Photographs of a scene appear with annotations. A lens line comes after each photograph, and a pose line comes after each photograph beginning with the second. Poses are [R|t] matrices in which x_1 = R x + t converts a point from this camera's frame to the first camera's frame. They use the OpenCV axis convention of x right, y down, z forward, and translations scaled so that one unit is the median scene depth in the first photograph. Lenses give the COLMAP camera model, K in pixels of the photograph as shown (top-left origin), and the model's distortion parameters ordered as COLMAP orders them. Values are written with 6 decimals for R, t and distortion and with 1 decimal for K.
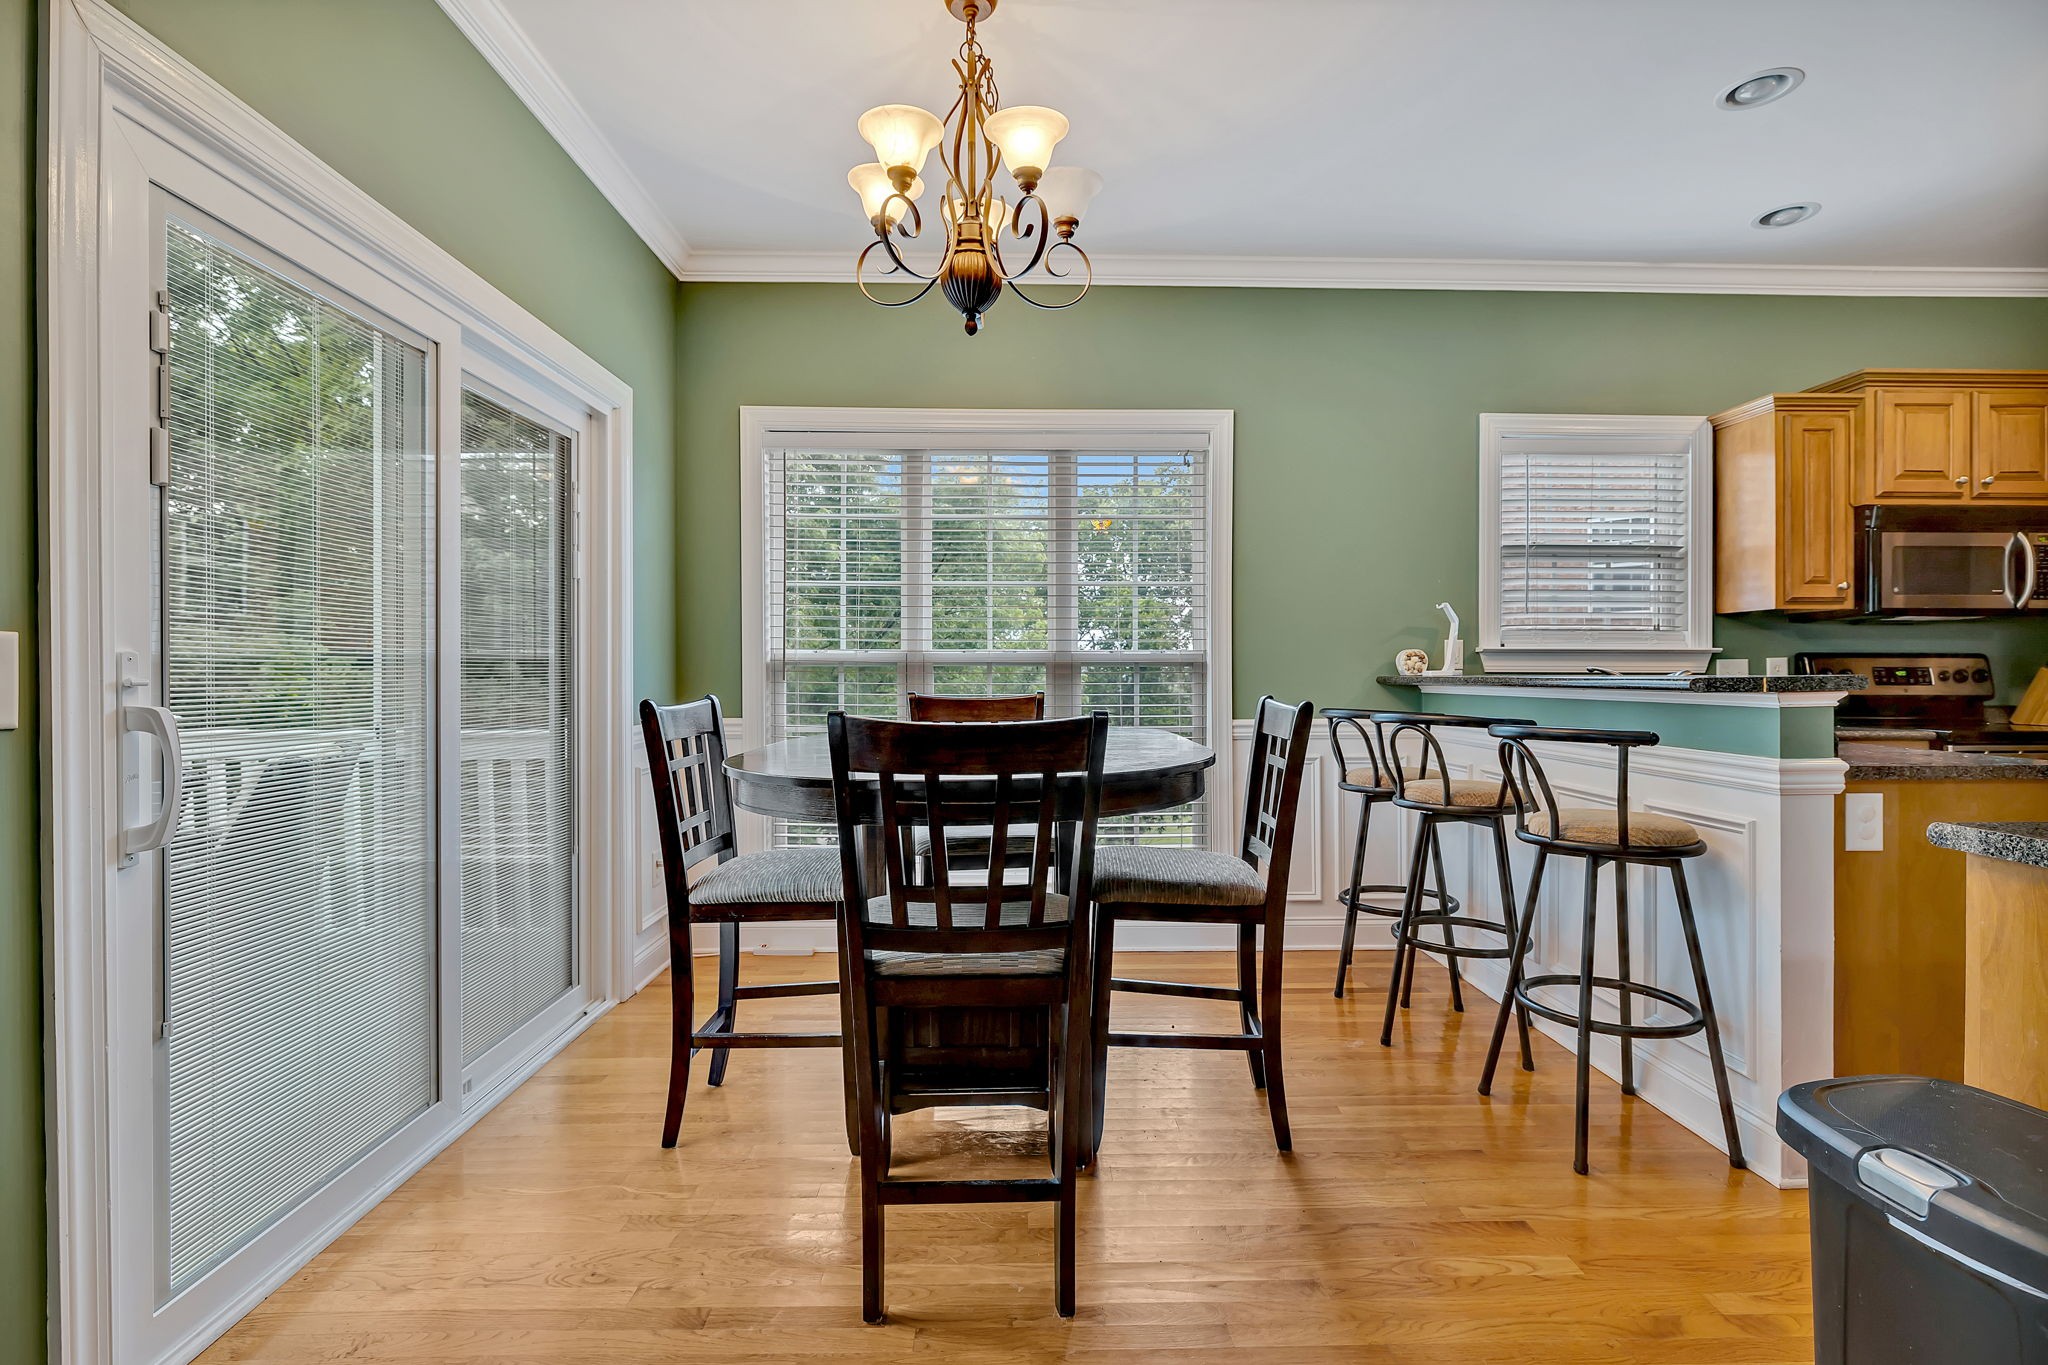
lens RADIAL K [[957.4, 0, 1025.1], [0, 957.4, 674.1], [0, 0, 1]] dist [-0.007452, 0.000779]
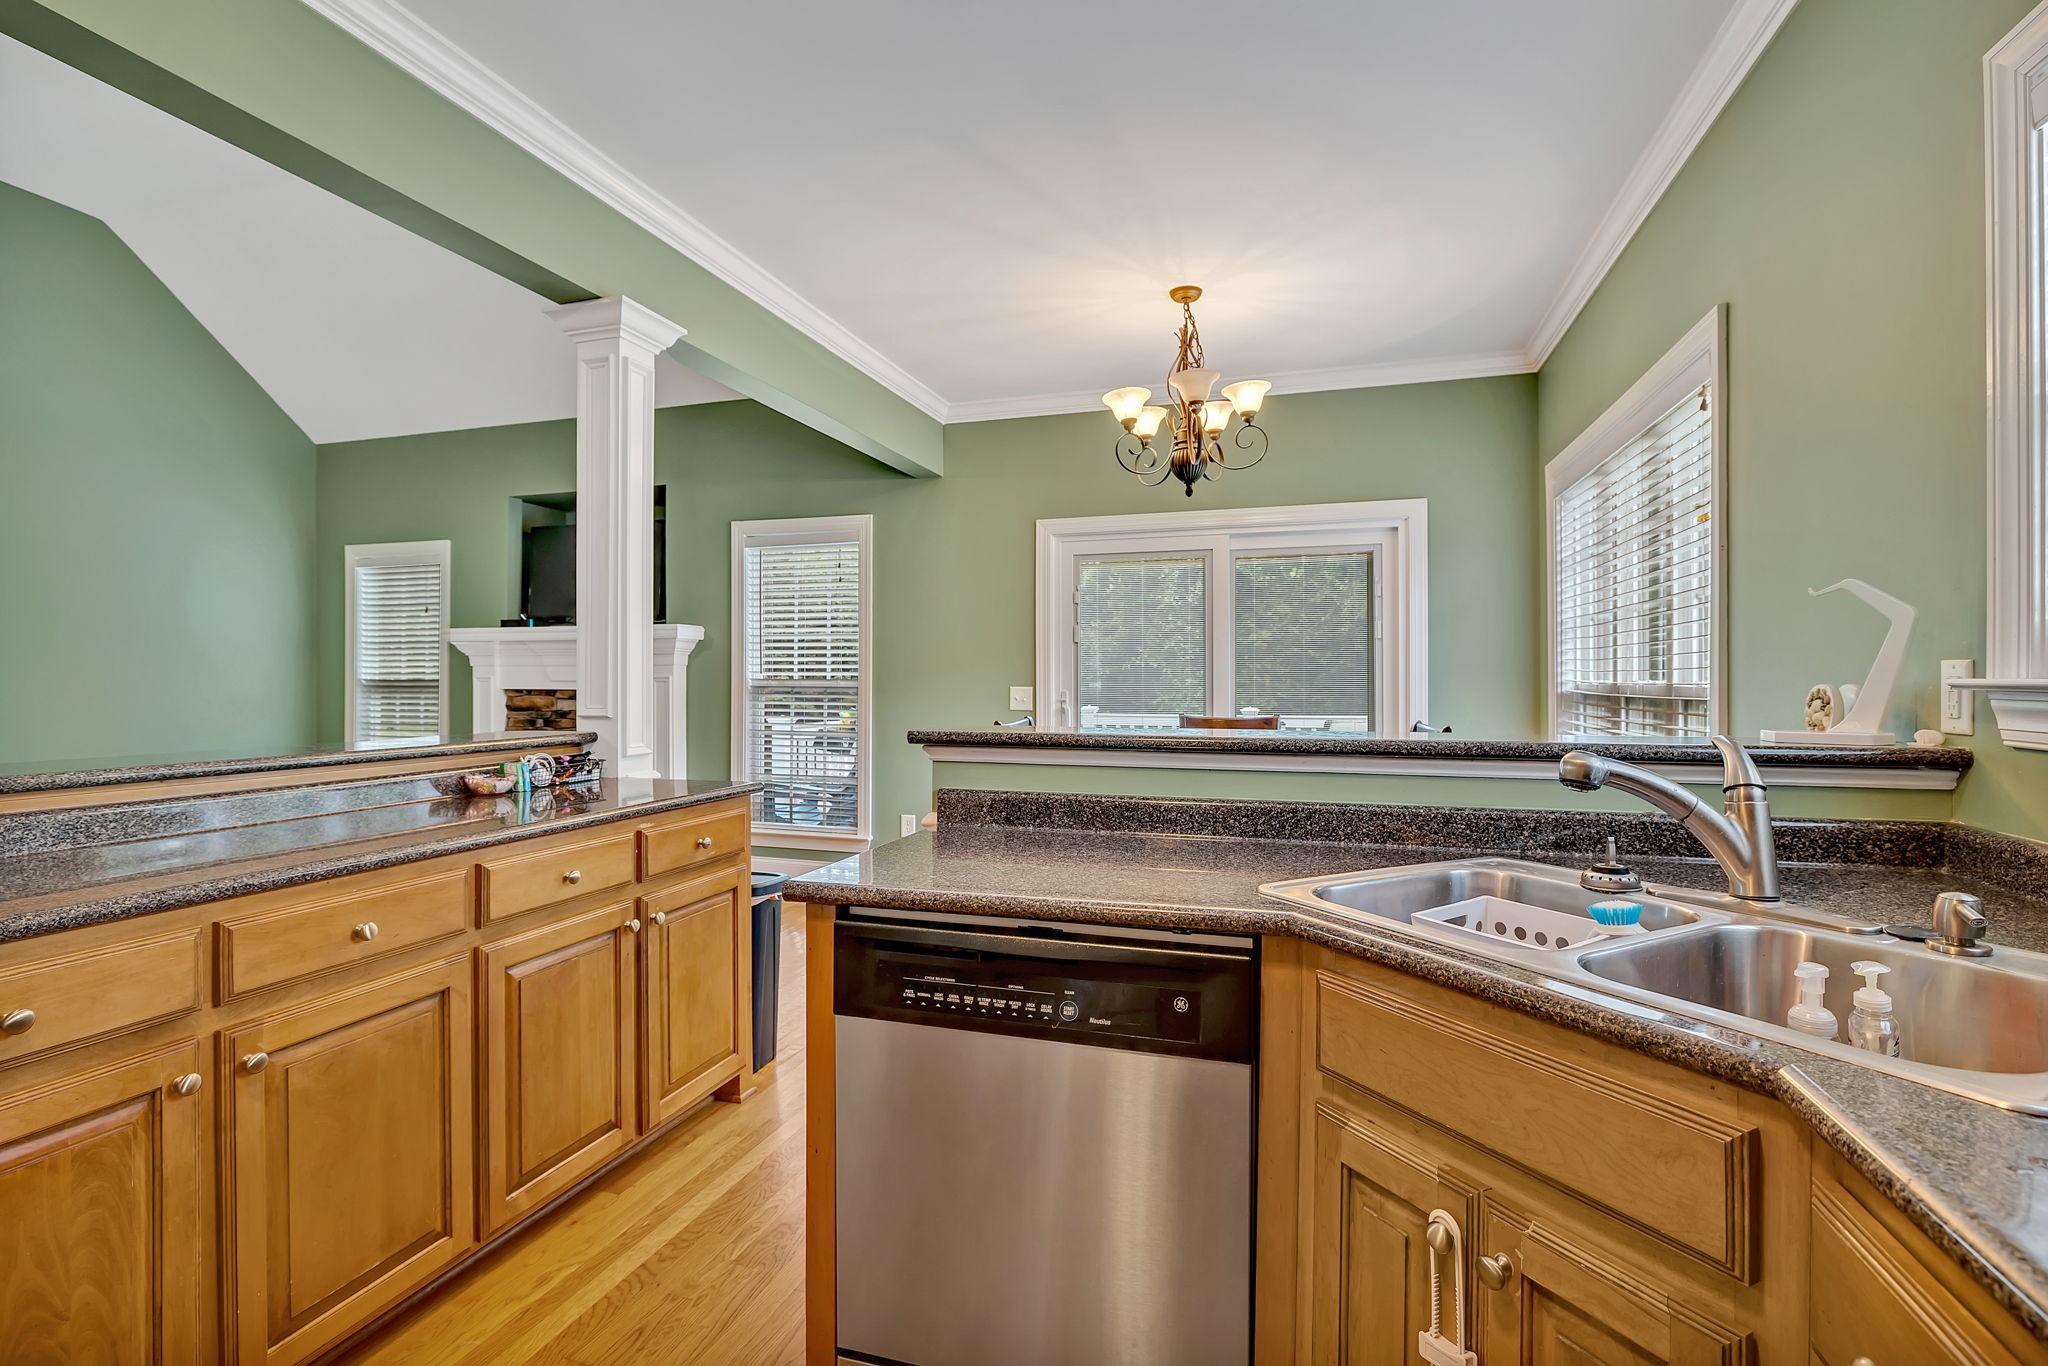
lens RADIAL K [[957.4, 0, 1025.1], [0, 957.4, 674.6], [0, 0, 1]] dist [-0.007452, 0.000779]
pose [[-0.318556, -0.005499, -0.947888, 1.023531], [-0.002651, 0.999984, -0.004910, -0.028540], [0.947900, 0.000949, -0.318565, 0.810921]]
